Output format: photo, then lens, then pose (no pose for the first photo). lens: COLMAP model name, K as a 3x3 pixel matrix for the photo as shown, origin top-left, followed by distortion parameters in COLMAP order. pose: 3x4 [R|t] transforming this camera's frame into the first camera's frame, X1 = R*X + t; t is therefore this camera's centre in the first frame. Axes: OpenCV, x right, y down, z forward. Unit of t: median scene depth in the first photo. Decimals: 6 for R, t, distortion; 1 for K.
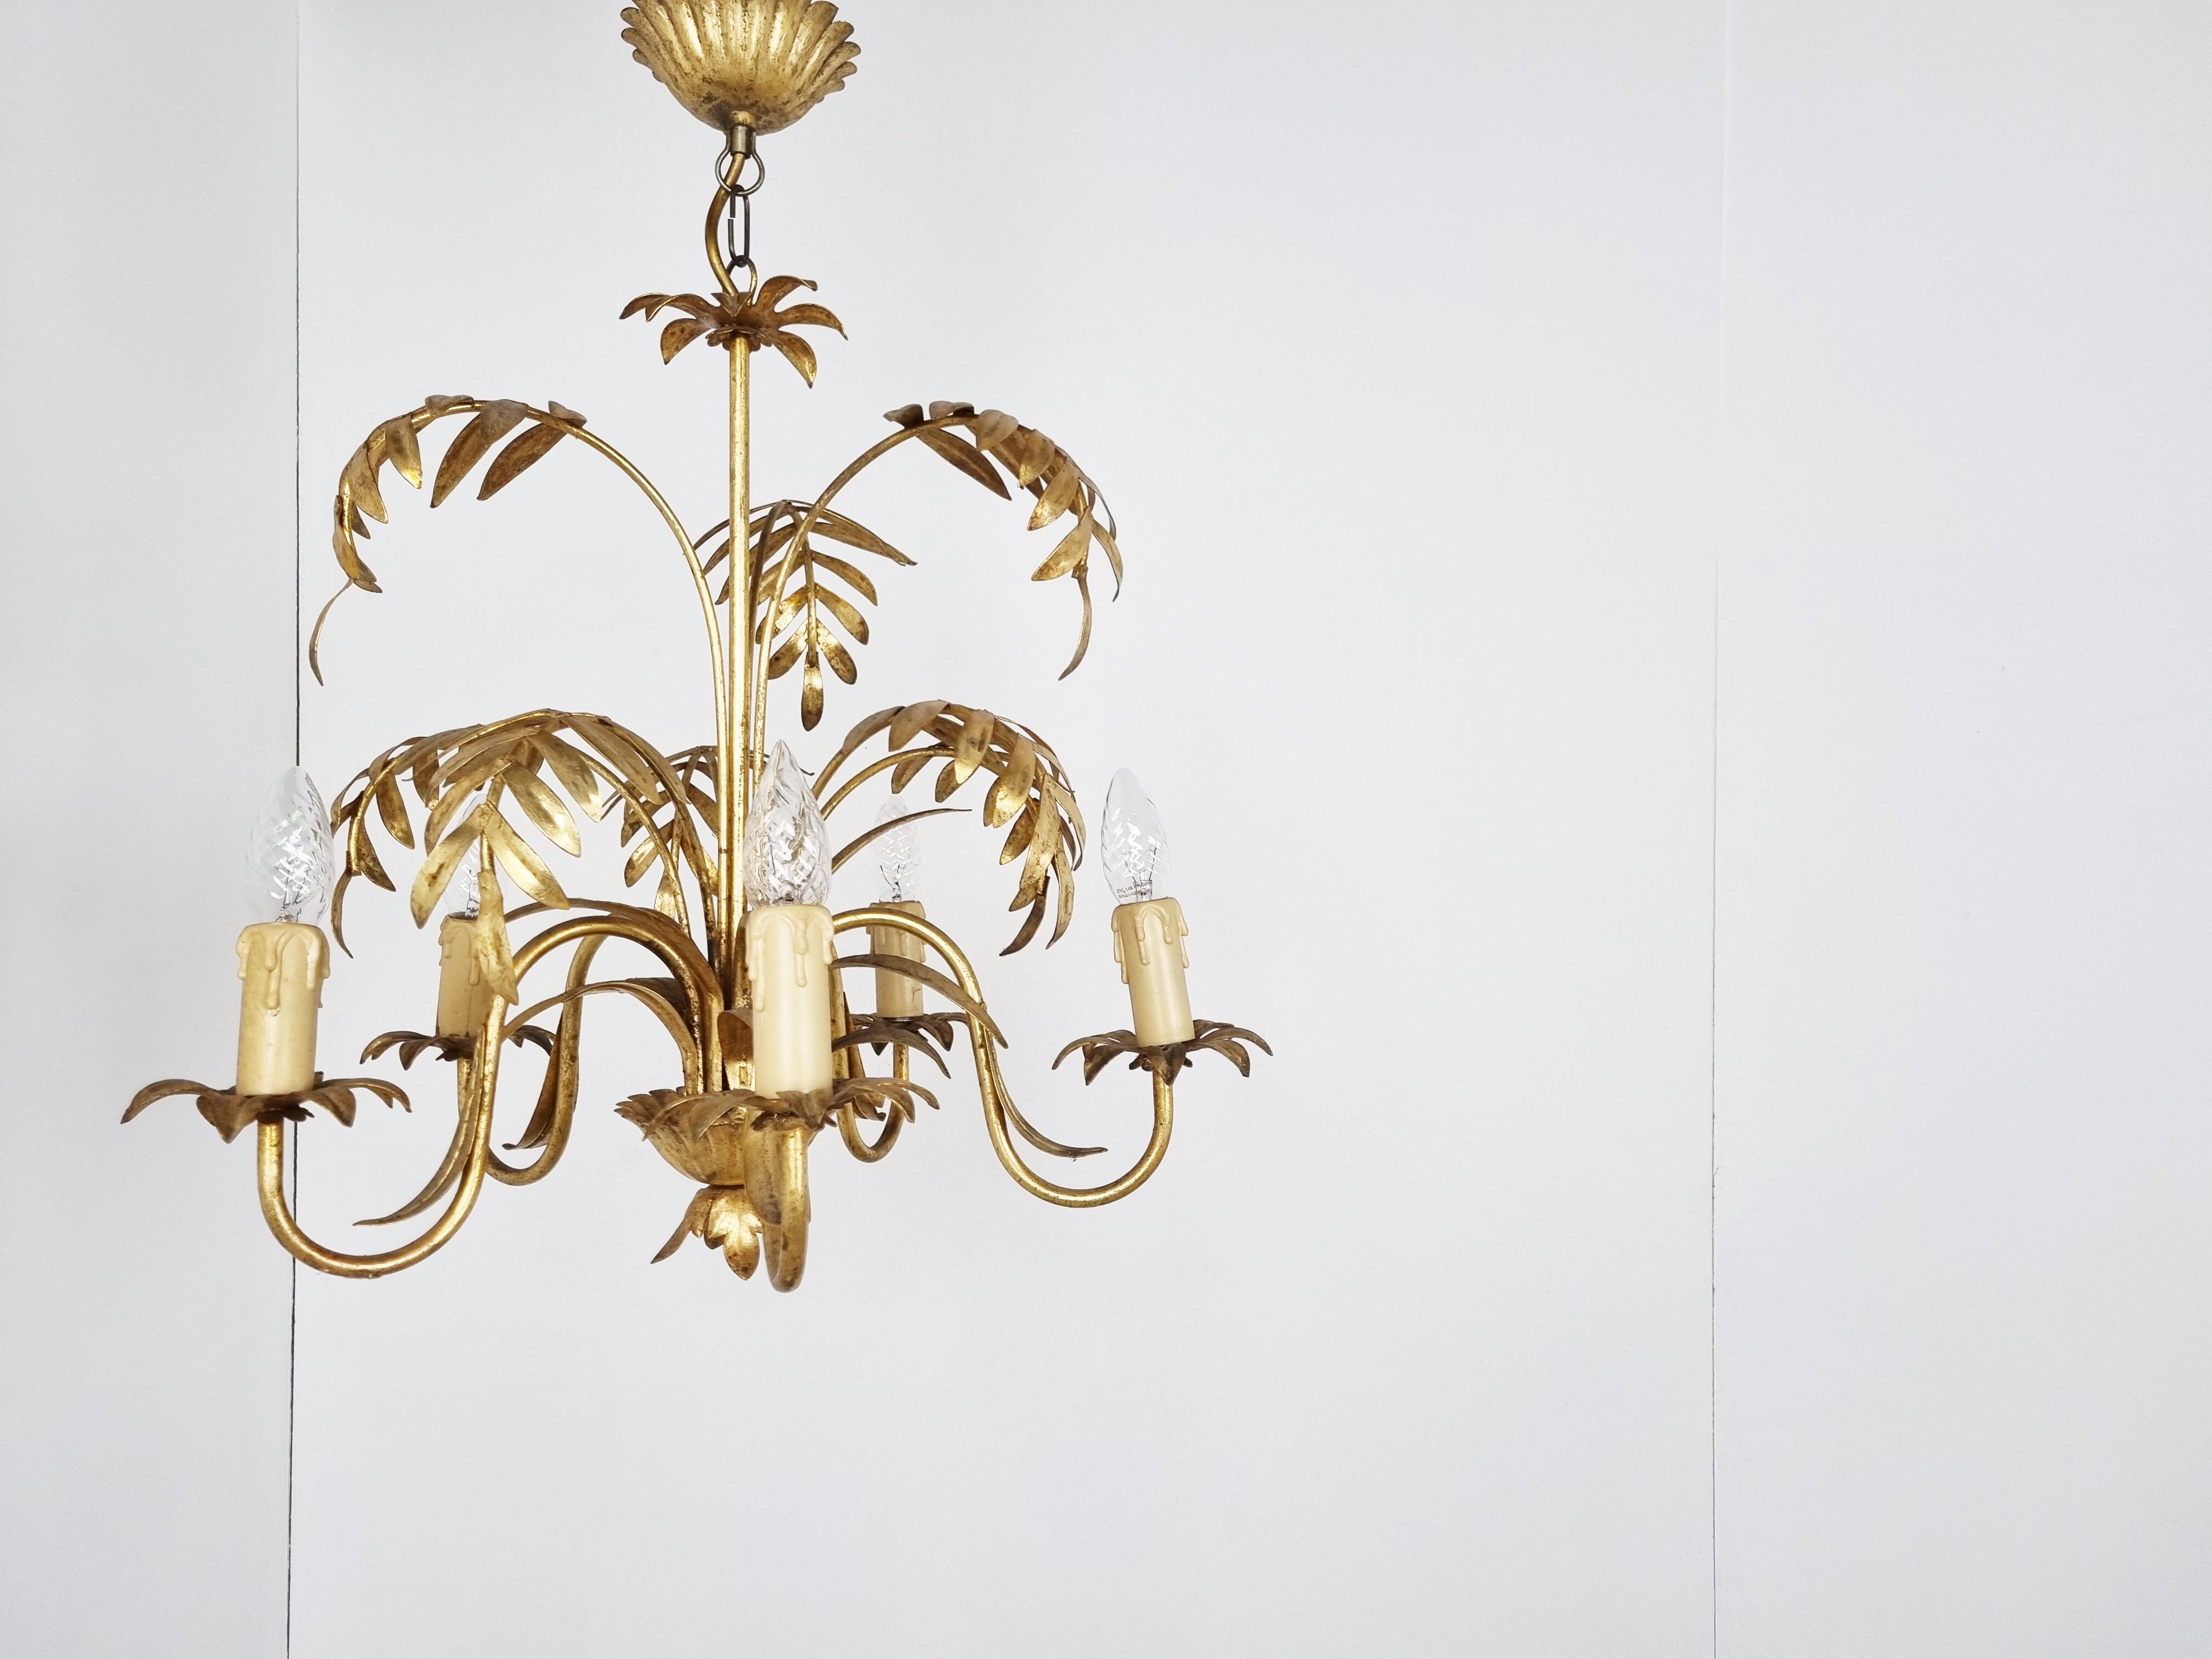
lens RADIAL K [[1691.7, 0, 1084.3], [0, 1691.7, 837.3], [0, 0, 1]] dist [0.050790, -0.008648]
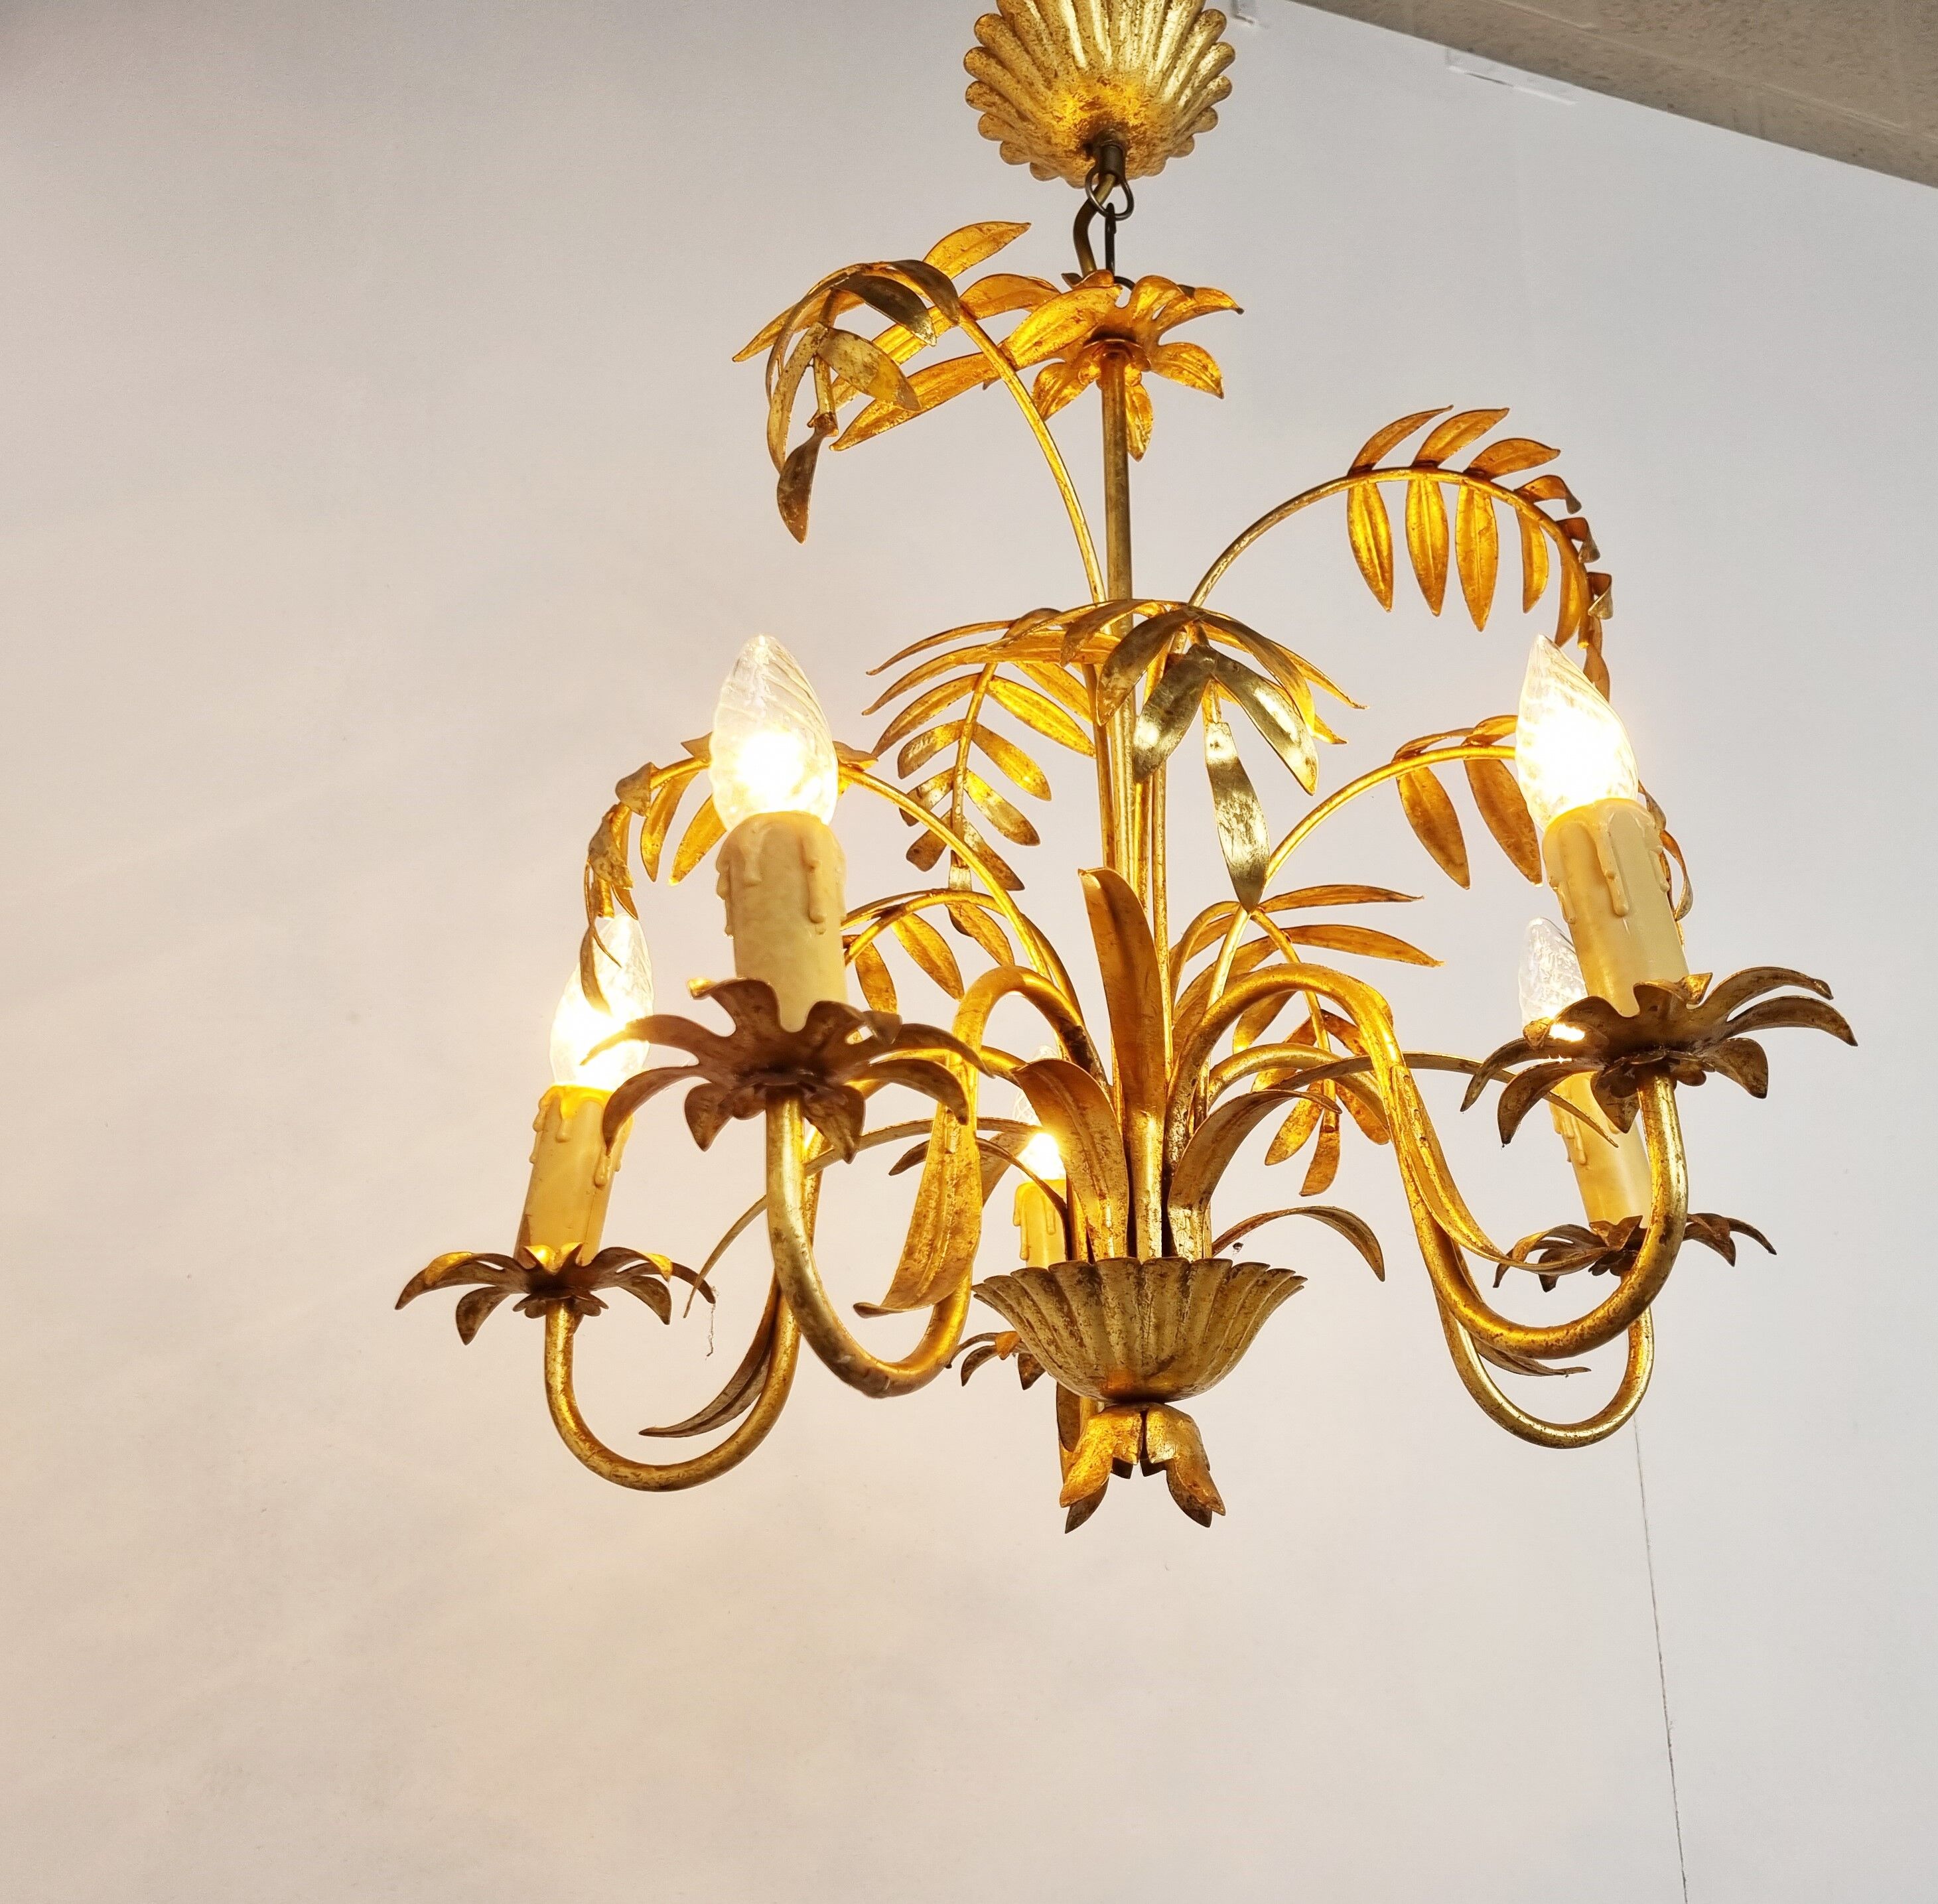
lens RADIAL K [[2043.3, 0, 1091.5], [0, 2043.3, 1045.9], [0, 0, 1]] dist [0.046841, 0.000000]
pose [[0.911879, 0.101518, 0.397707, -0.572177], [0.030242, 0.949681, -0.311755, 0.325343], [-0.409343, 0.296311, 0.862924, 0.254216]]
